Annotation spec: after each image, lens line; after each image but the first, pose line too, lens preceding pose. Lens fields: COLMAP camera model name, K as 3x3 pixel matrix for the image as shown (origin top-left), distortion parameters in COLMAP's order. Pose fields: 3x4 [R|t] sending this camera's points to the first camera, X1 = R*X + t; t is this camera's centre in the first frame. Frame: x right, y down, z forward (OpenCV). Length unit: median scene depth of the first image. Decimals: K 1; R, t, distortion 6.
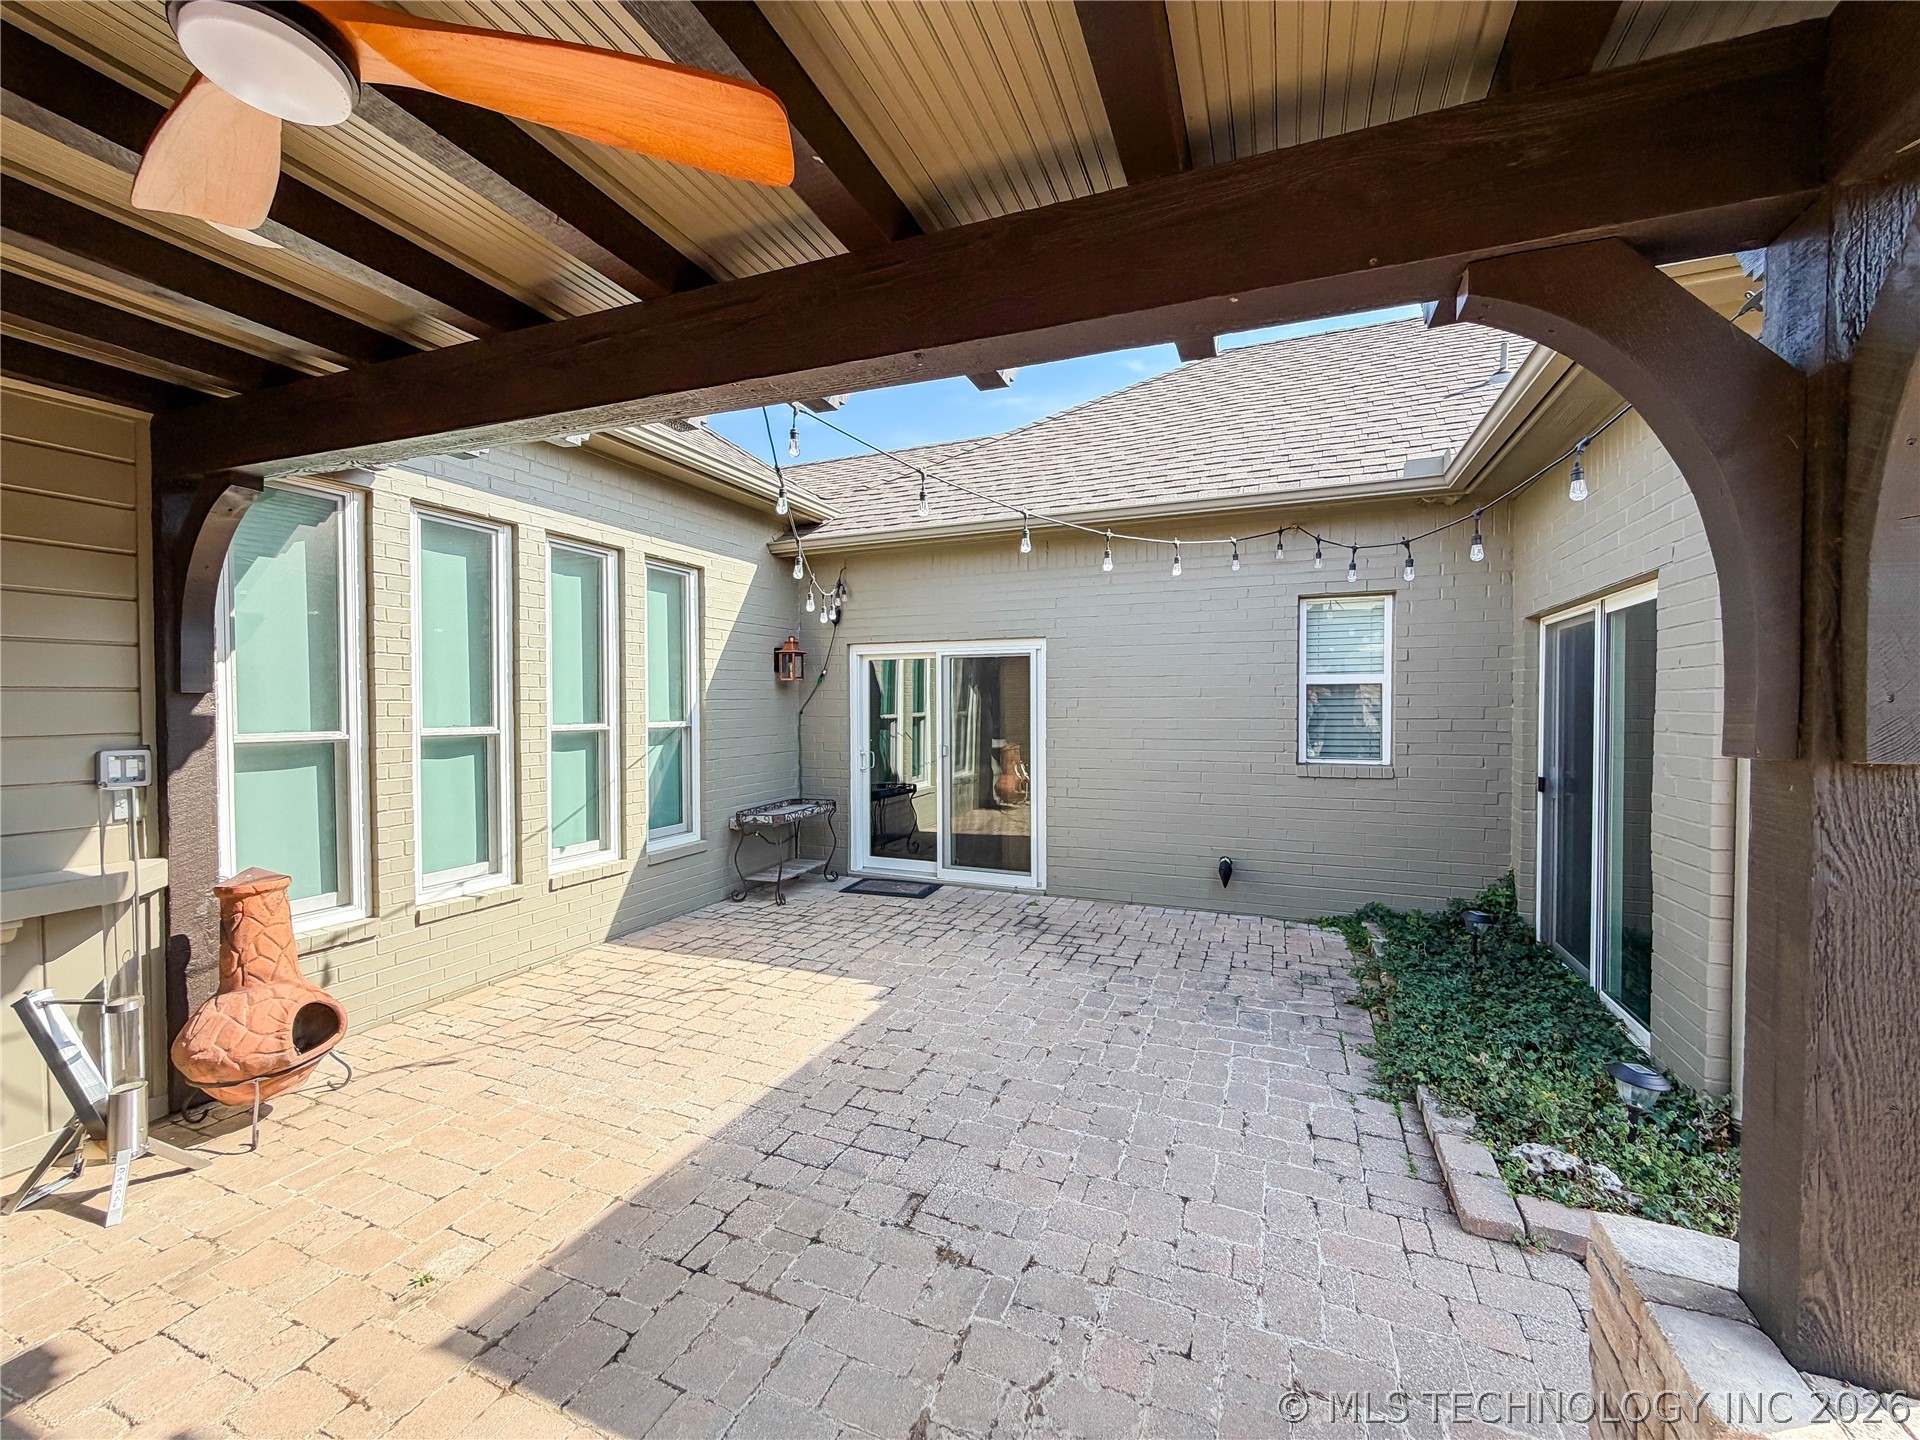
lens RADIAL K [[762.5, 0, 955.5], [0, 762.5, 726.7], [0, 0, 1]] dist [-0.000195, -0.000030]
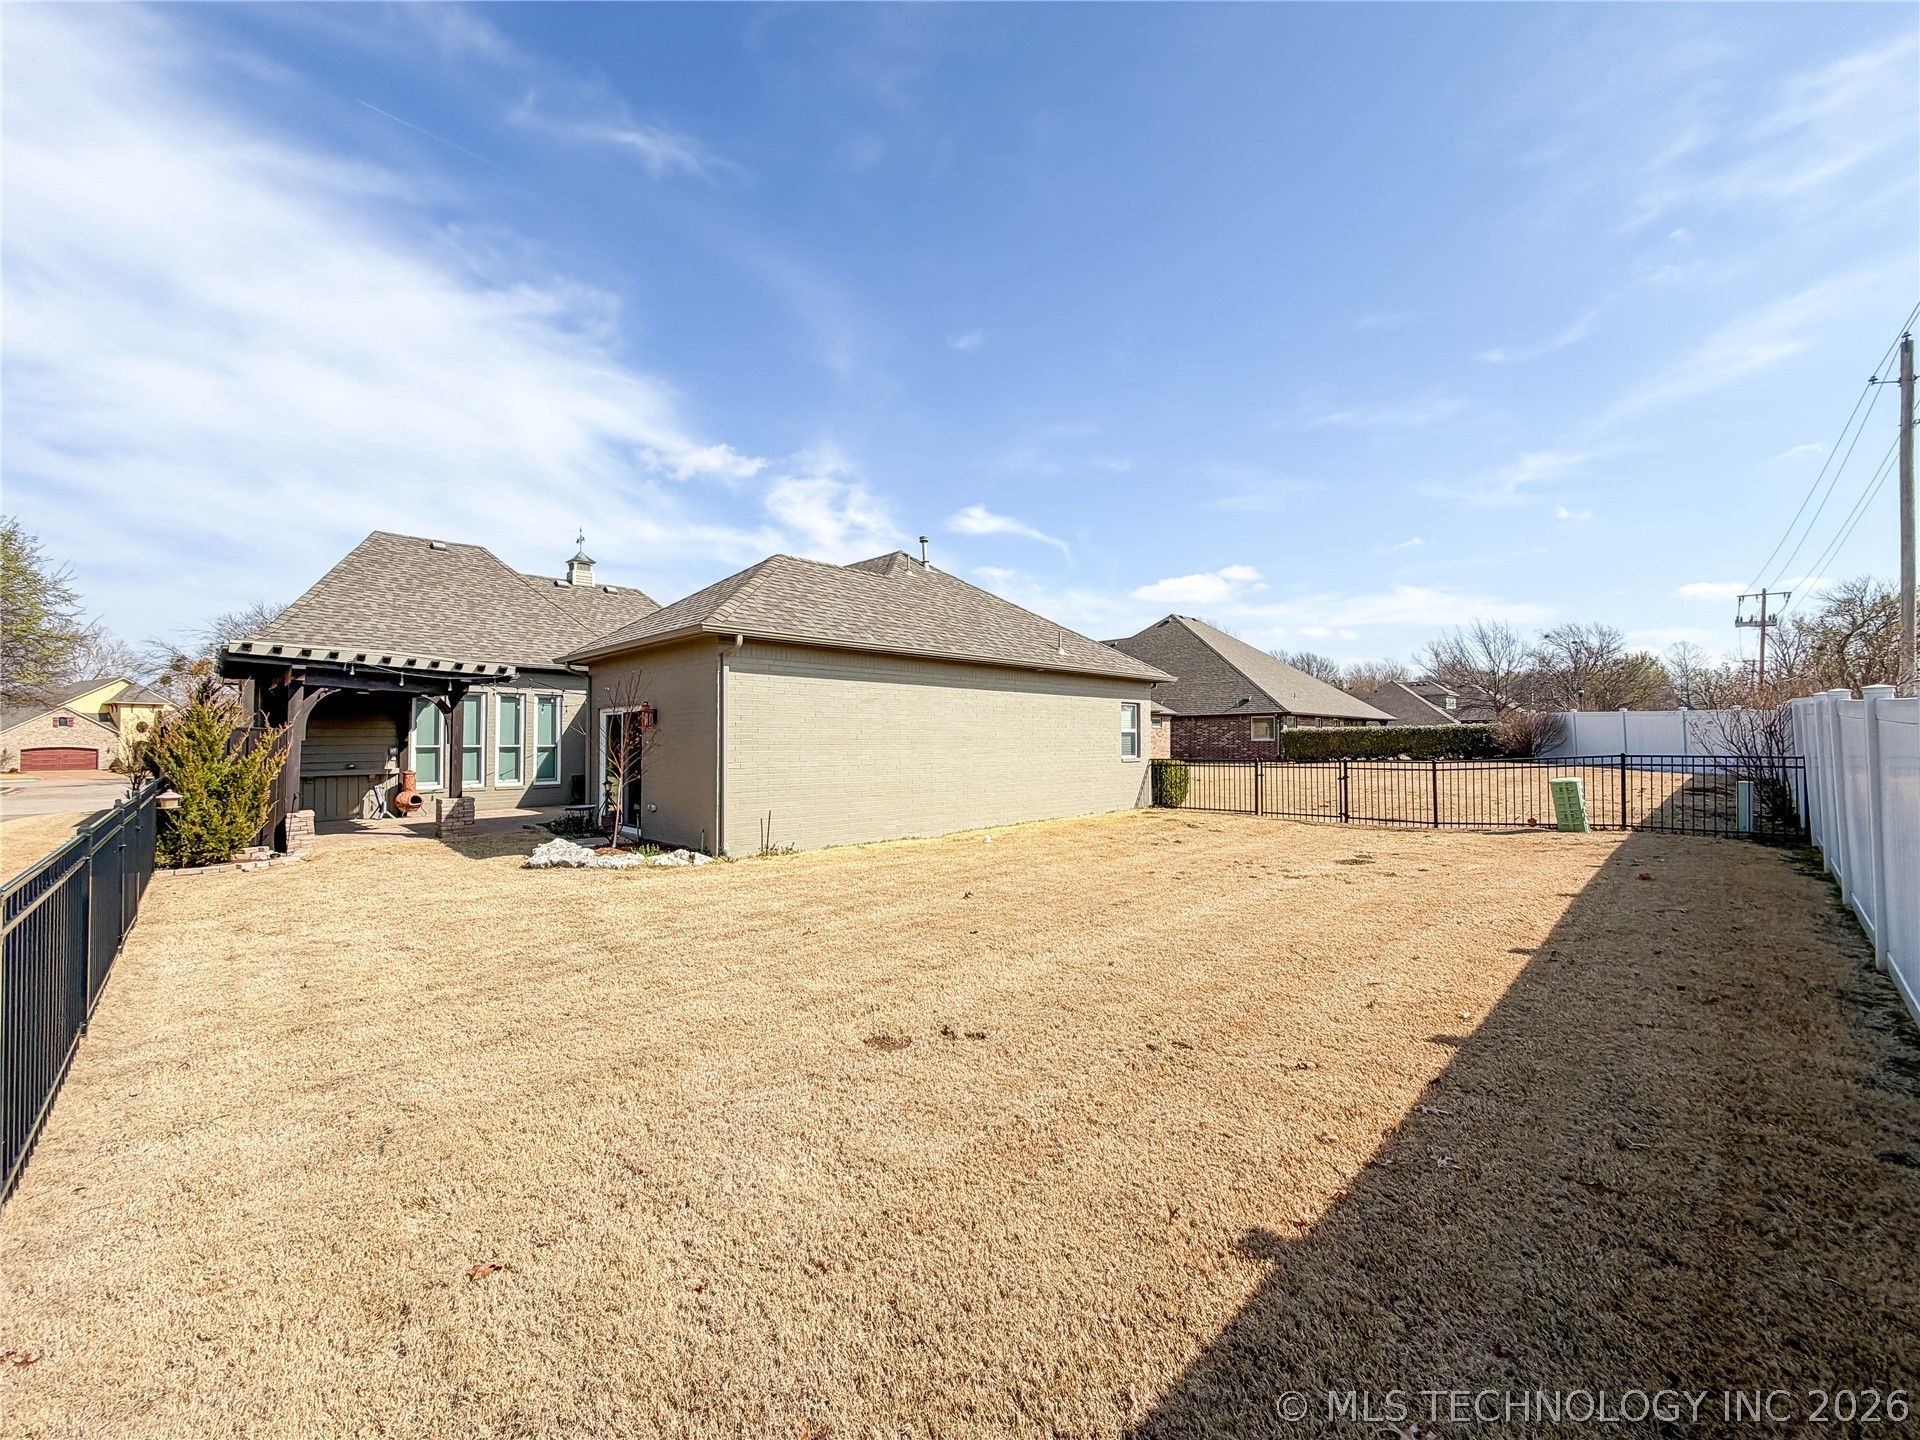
lens RADIAL K [[762.5, 0, 961.3], [0, 762.5, 729.8], [0, 0, 1]] dist [-0.000195, -0.000030]
pose [[0.926866, -0.005828, -0.375346, 3.122302], [-0.010234, 0.999116, -0.040786, 0.053974], [0.375252, 0.041644, 0.925987, -1.678424]]
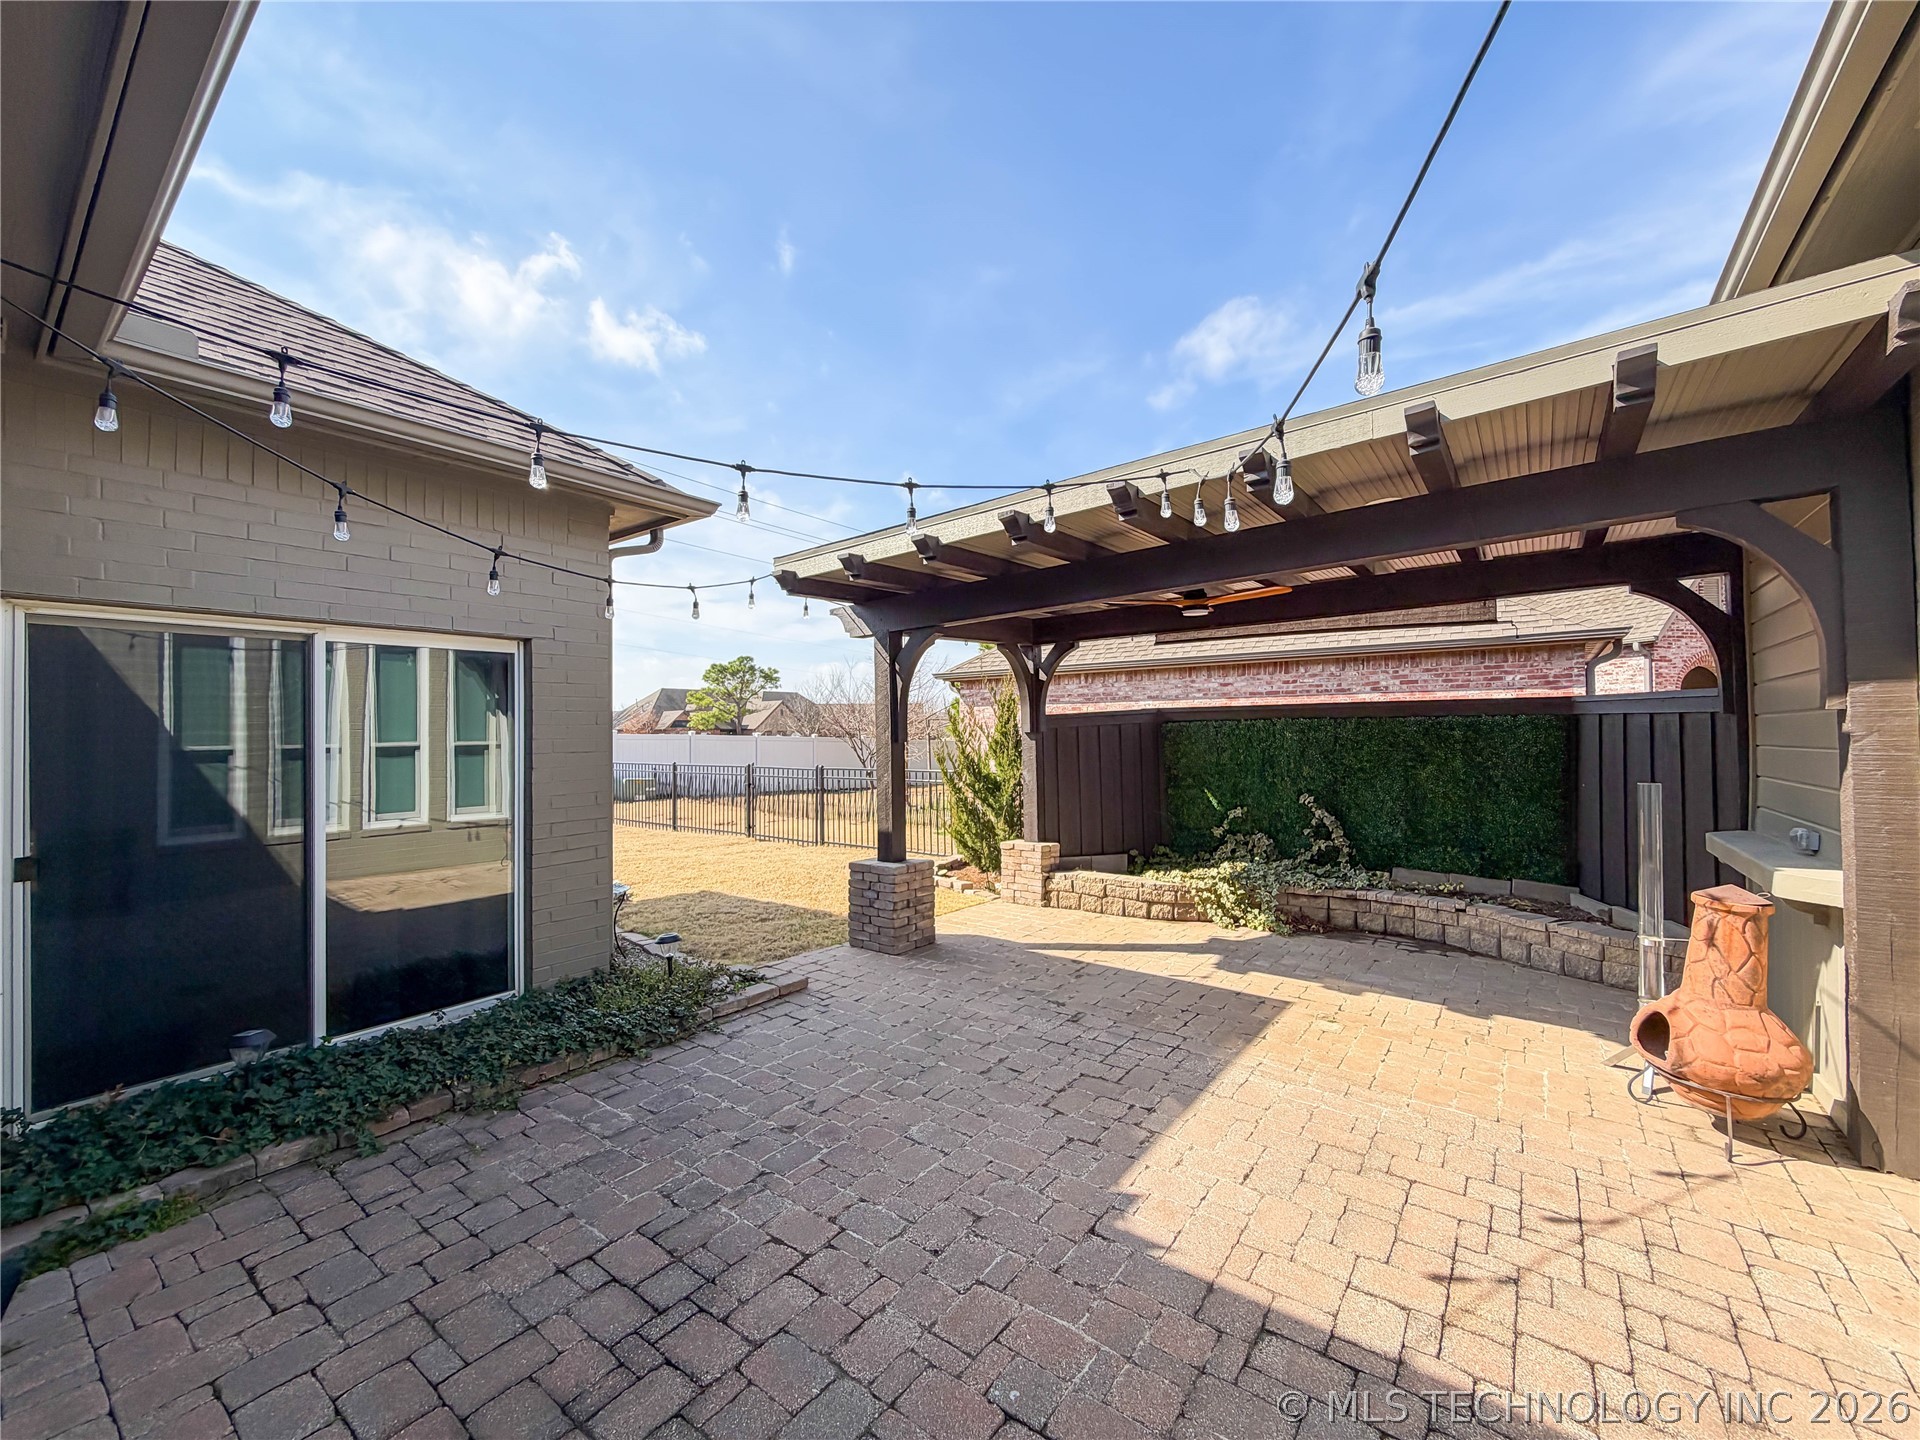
lens RADIAL K [[762.5, 0, 954.9], [0, 762.5, 719.8], [0, 0, 1]] dist [-0.000195, -0.000030]
pose [[-0.970103, 0.013569, 0.242313, -0.117333], [0.017186, 0.999770, 0.012822, -0.041516], [-0.242083, 0.016603, -0.970113, 1.477874]]
